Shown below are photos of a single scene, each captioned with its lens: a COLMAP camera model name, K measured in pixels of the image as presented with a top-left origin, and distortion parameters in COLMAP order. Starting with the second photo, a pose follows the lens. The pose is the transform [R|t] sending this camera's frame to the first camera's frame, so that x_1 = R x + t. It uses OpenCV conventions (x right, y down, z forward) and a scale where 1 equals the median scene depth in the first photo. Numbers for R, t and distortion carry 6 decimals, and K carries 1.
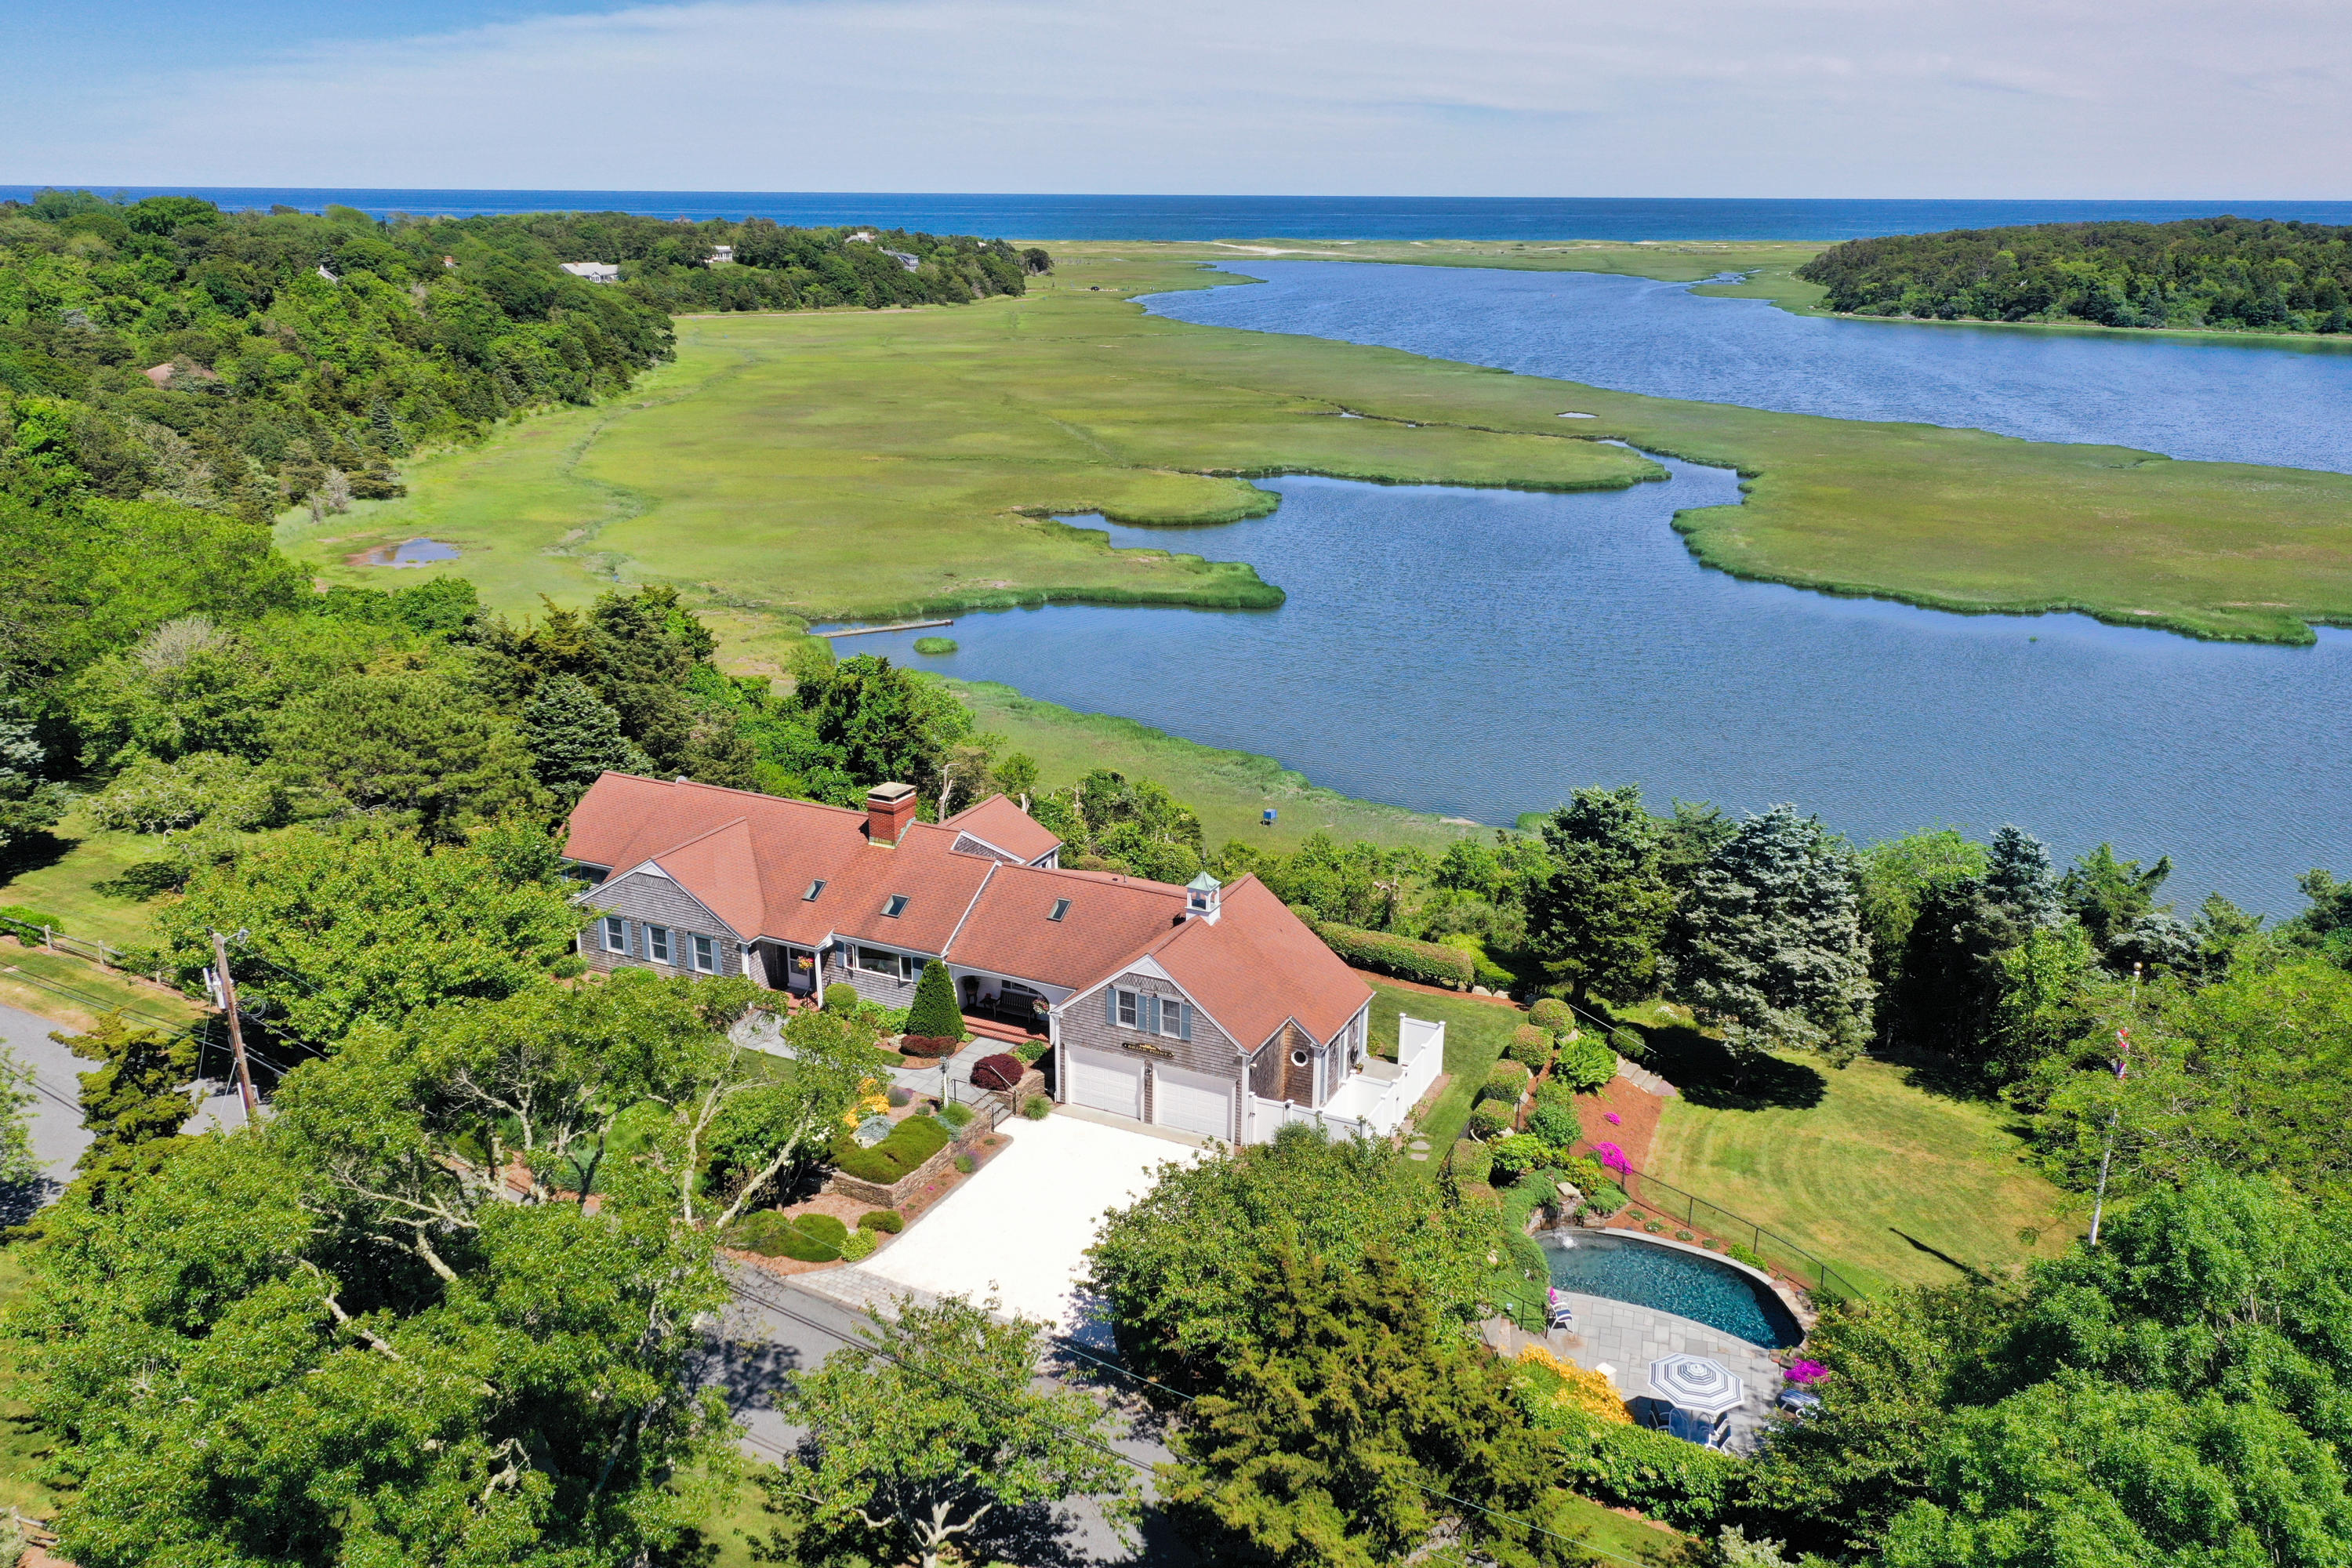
lens RADIAL K [[1863.8, 0, 1176.0], [0, 1863.8, 784.0], [0, 0, 1]] dist [-0.002279, 0.000798]
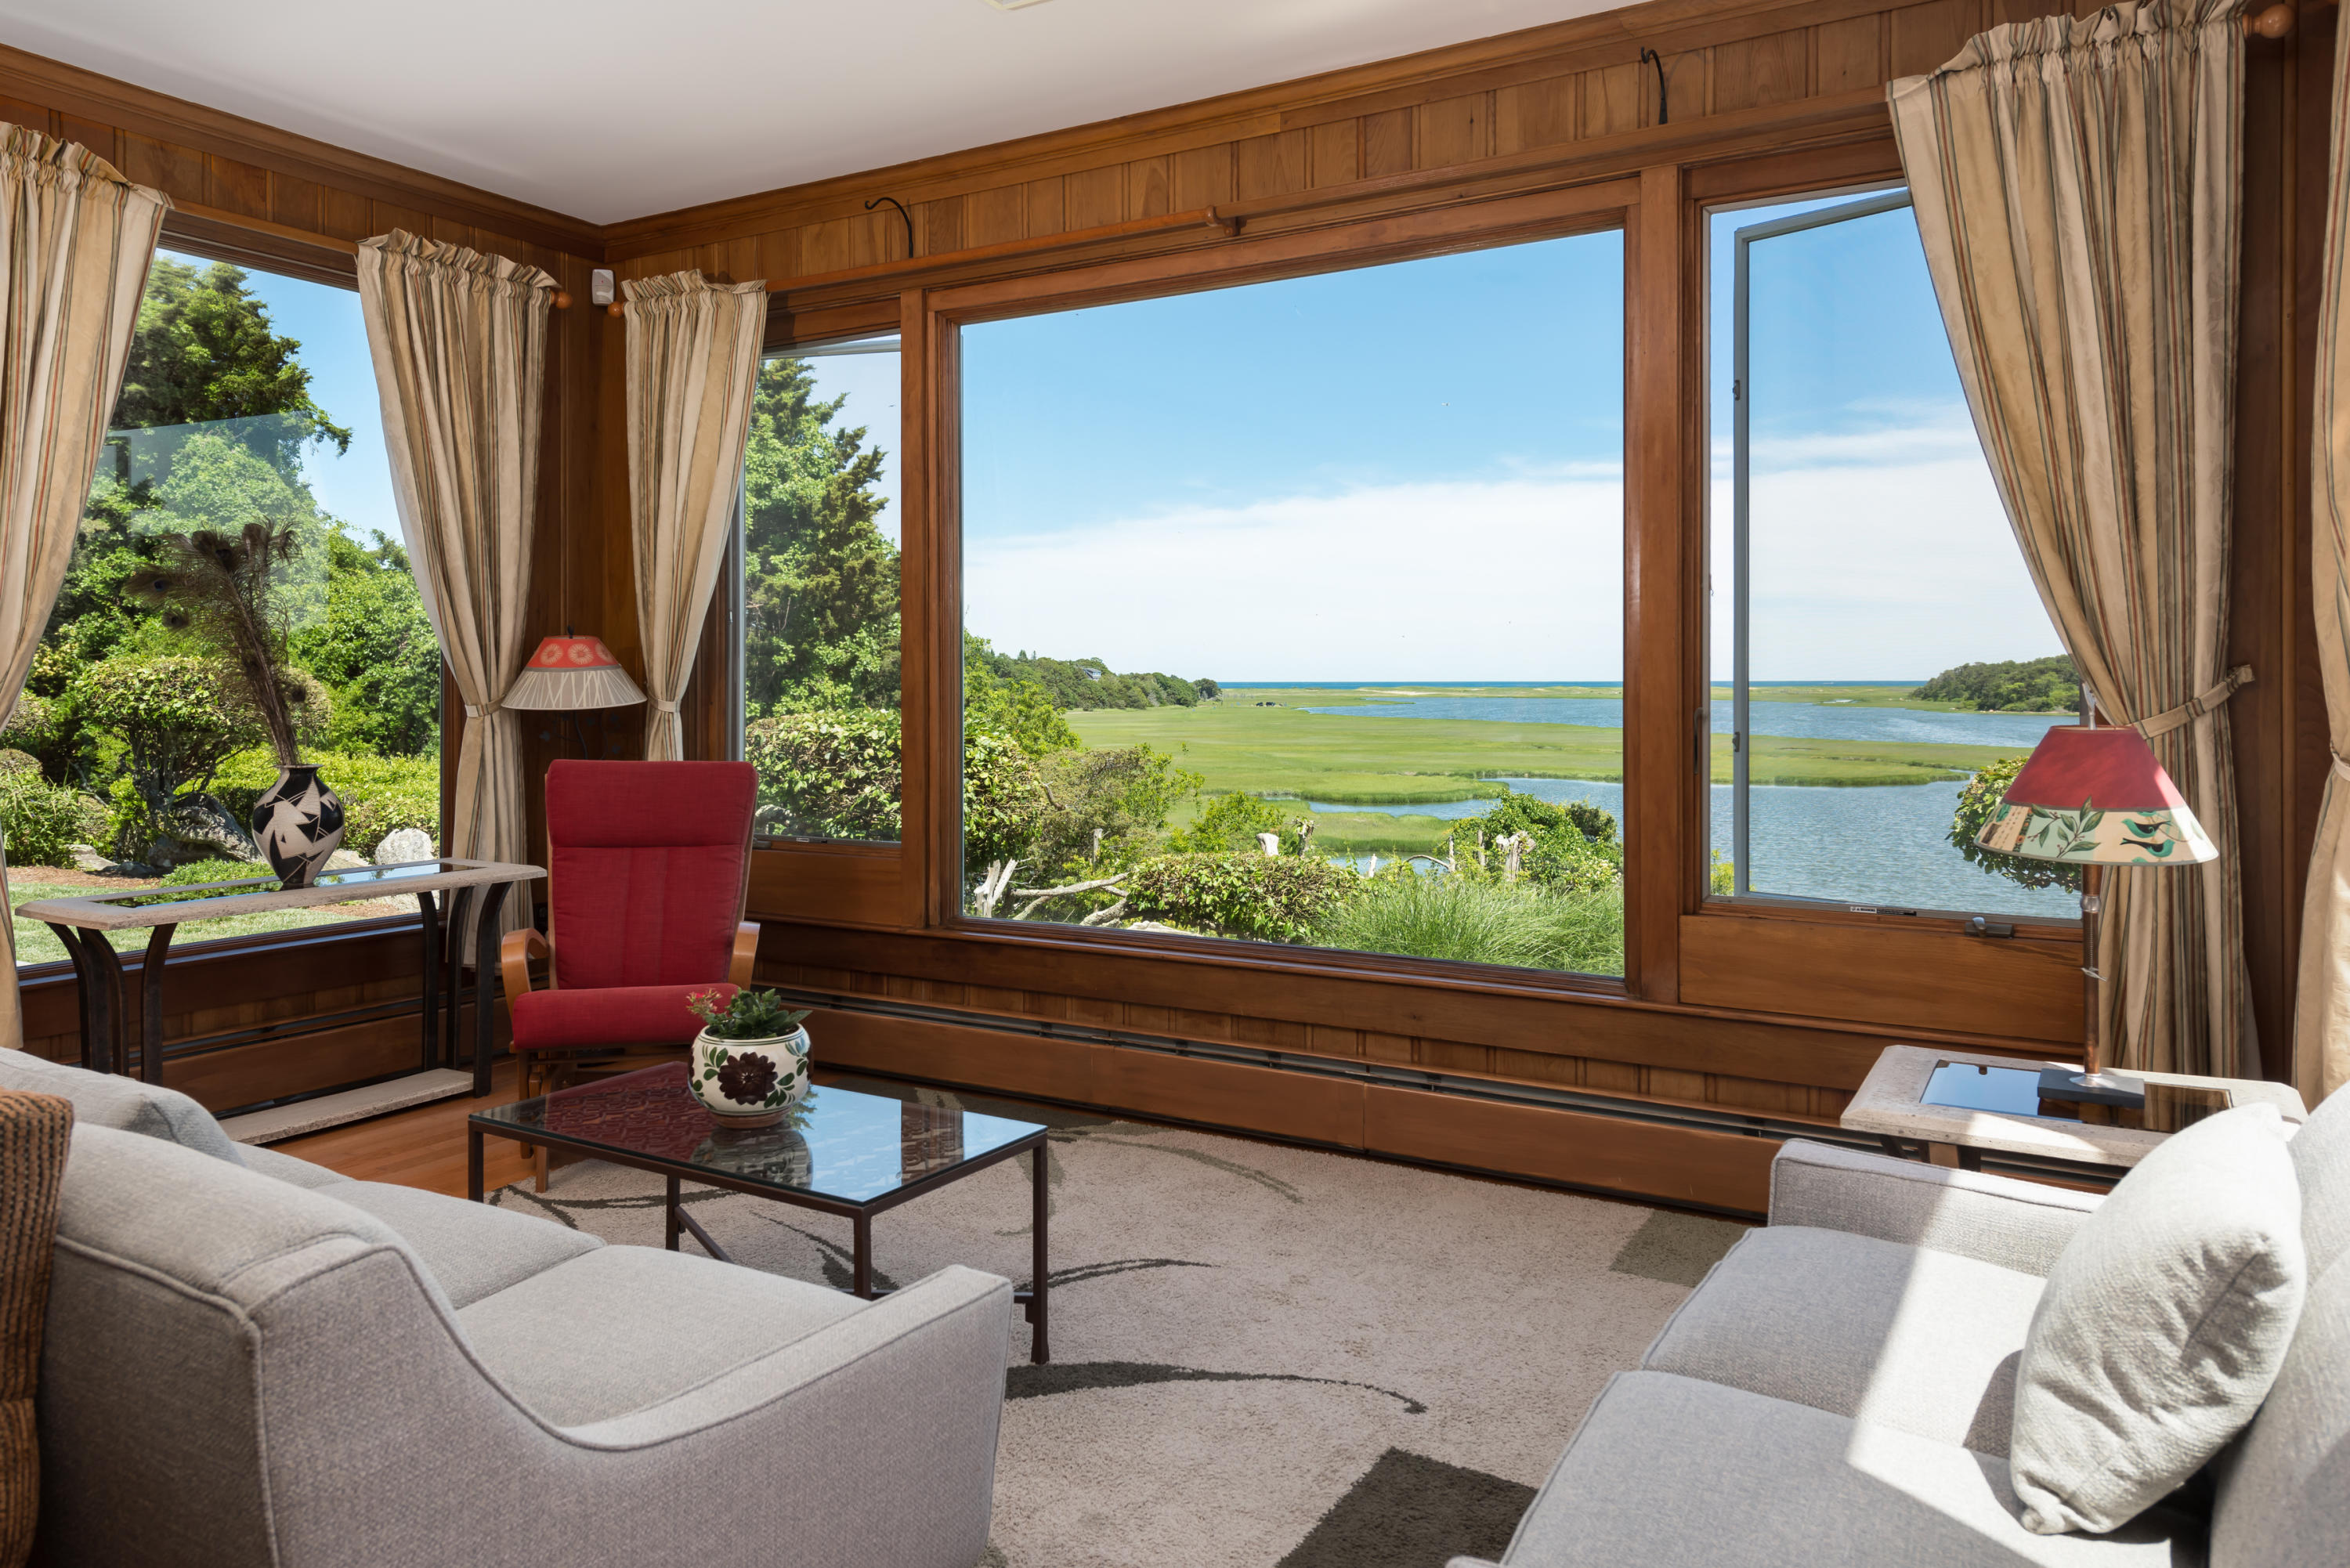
lens RADIAL K [[1598.7, 0, 1181.9], [0, 1598.7, 686.8], [0, 0, 1]] dist [0.030755, -0.002721]
pose [[0.996355, -0.009612, -0.084758, -0.038200], [-0.016253, 0.954036, -0.299251, 0.027290], [0.083738, 0.299538, 0.950402, 0.394101]]
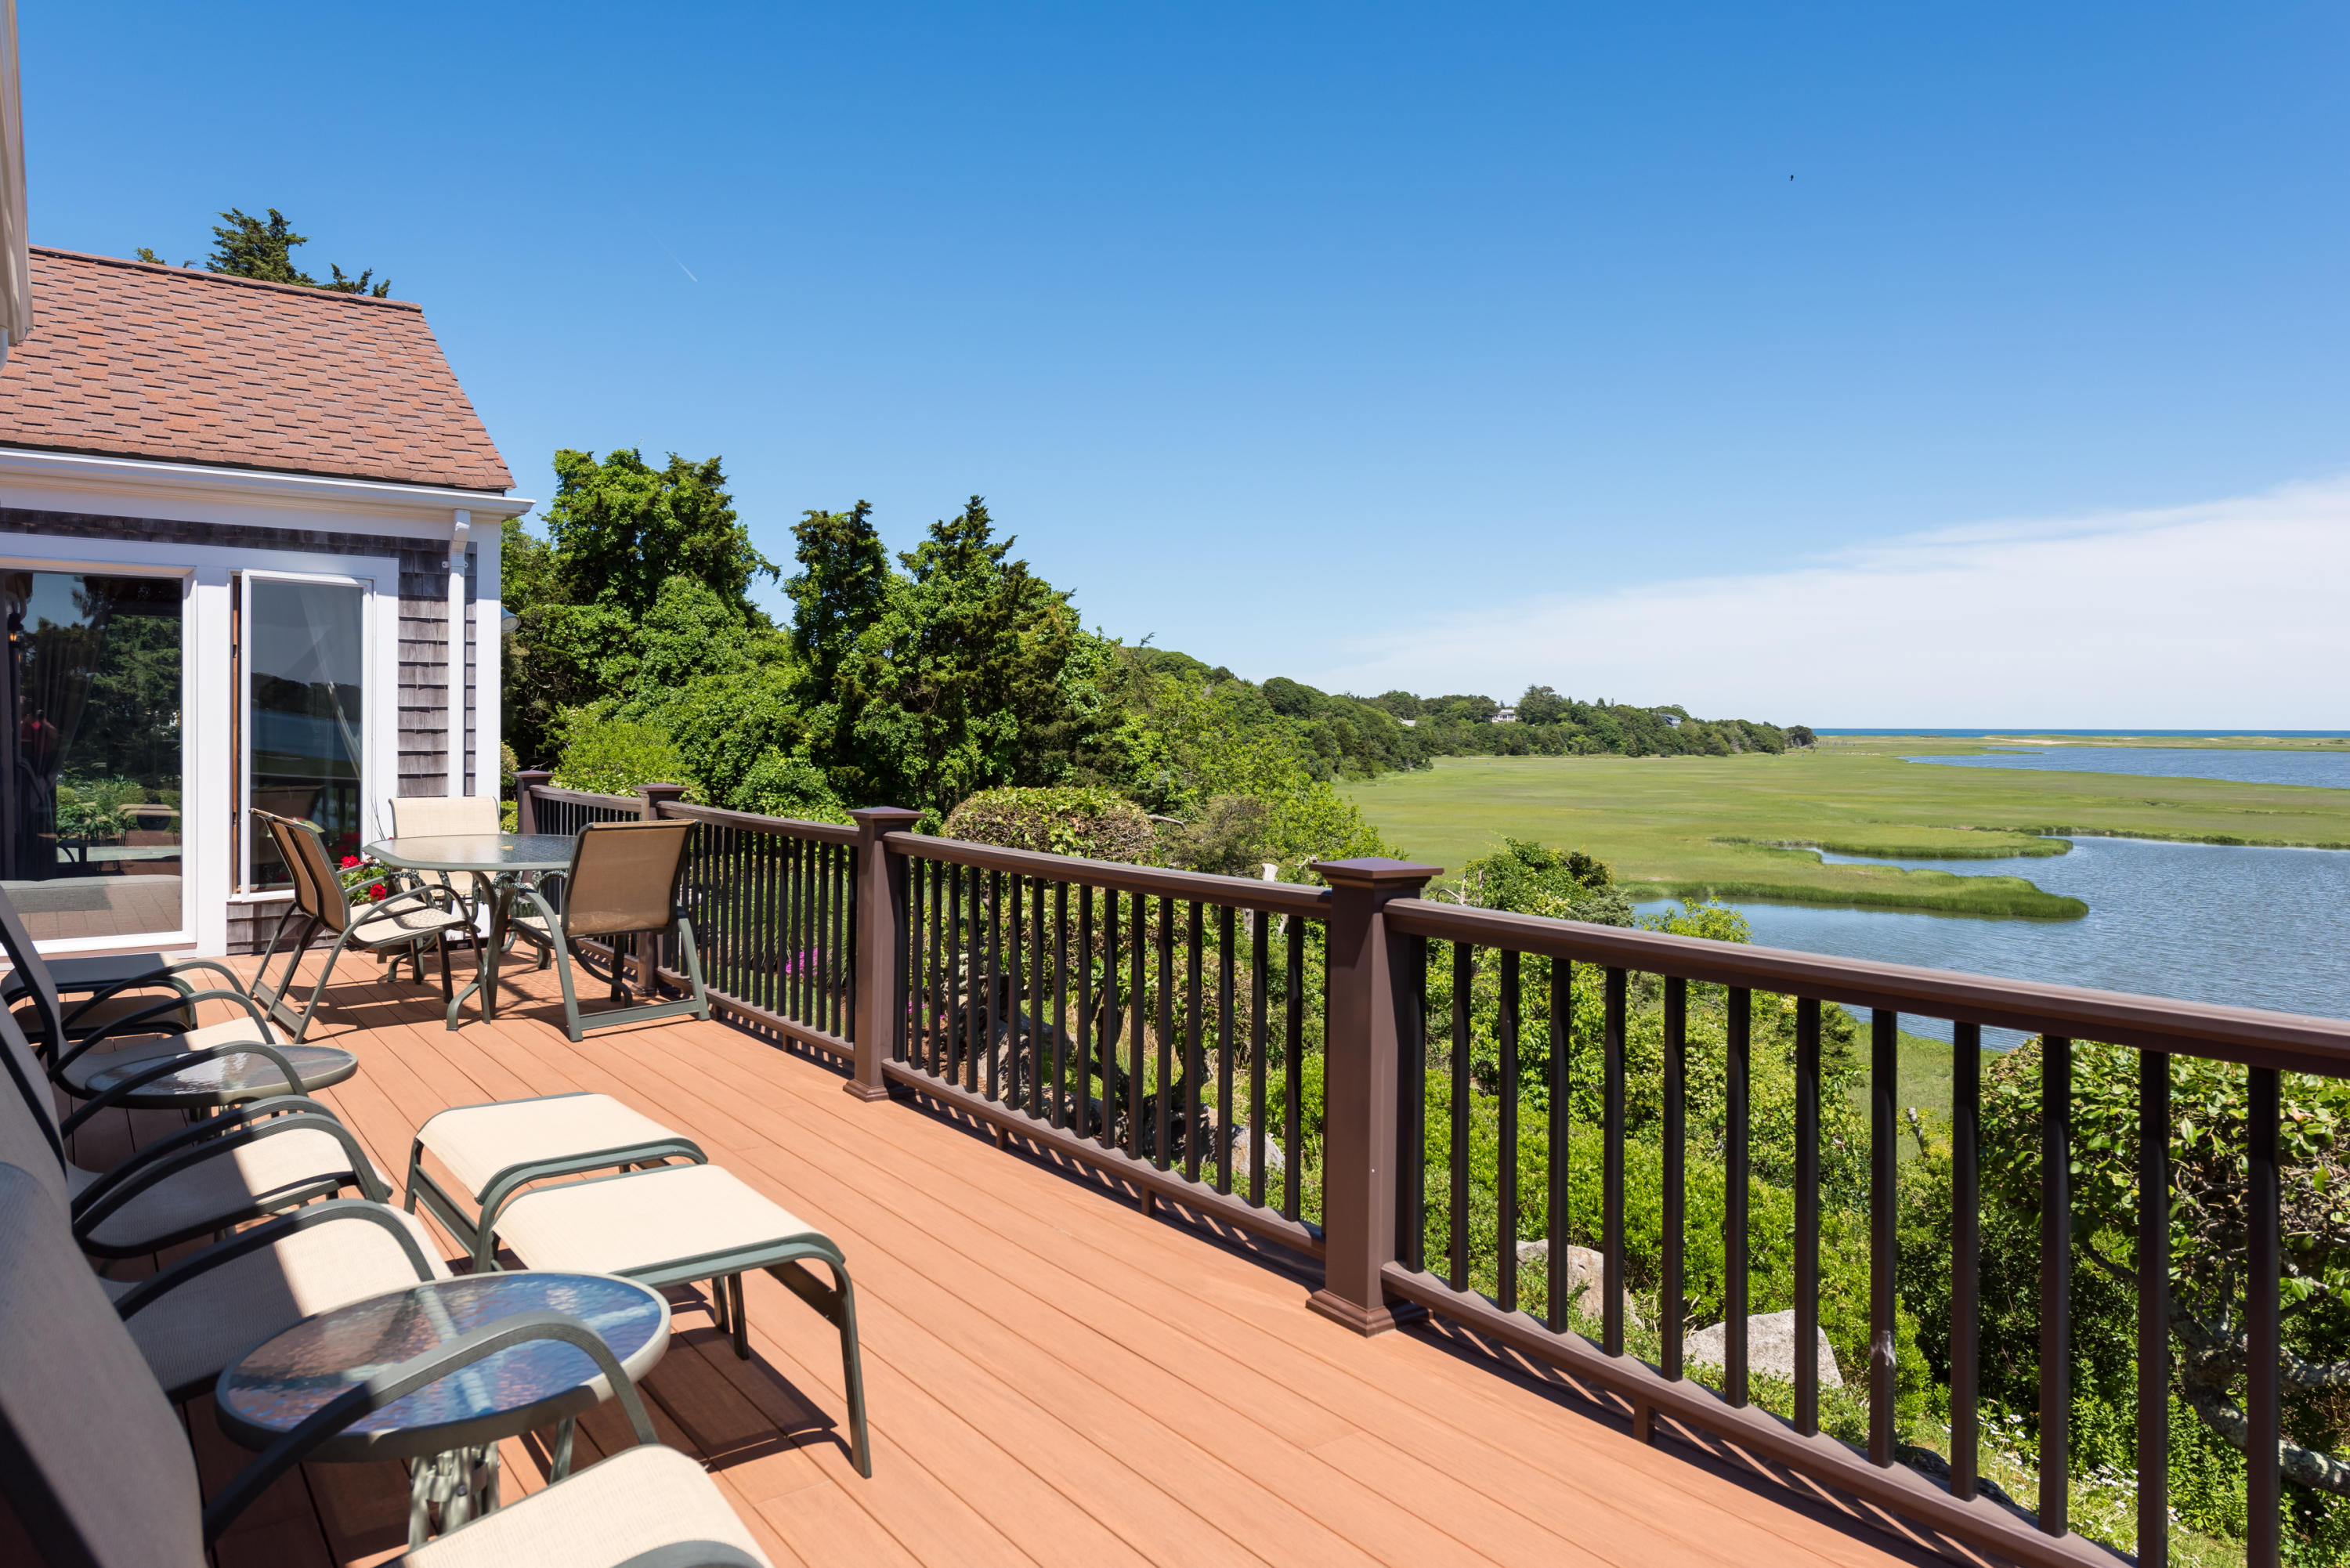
lens RADIAL K [[1493.1, 0, 1180.6], [0, 1493.1, 742.0], [0, 0, 1]] dist [0.027185, 0.000651]
pose [[0.890384, 0.000578, -0.455209, 0.014519], [-0.134850, 0.955448, -0.262554, 0.029875], [0.434777, 0.295159, 0.850794, 0.380405]]
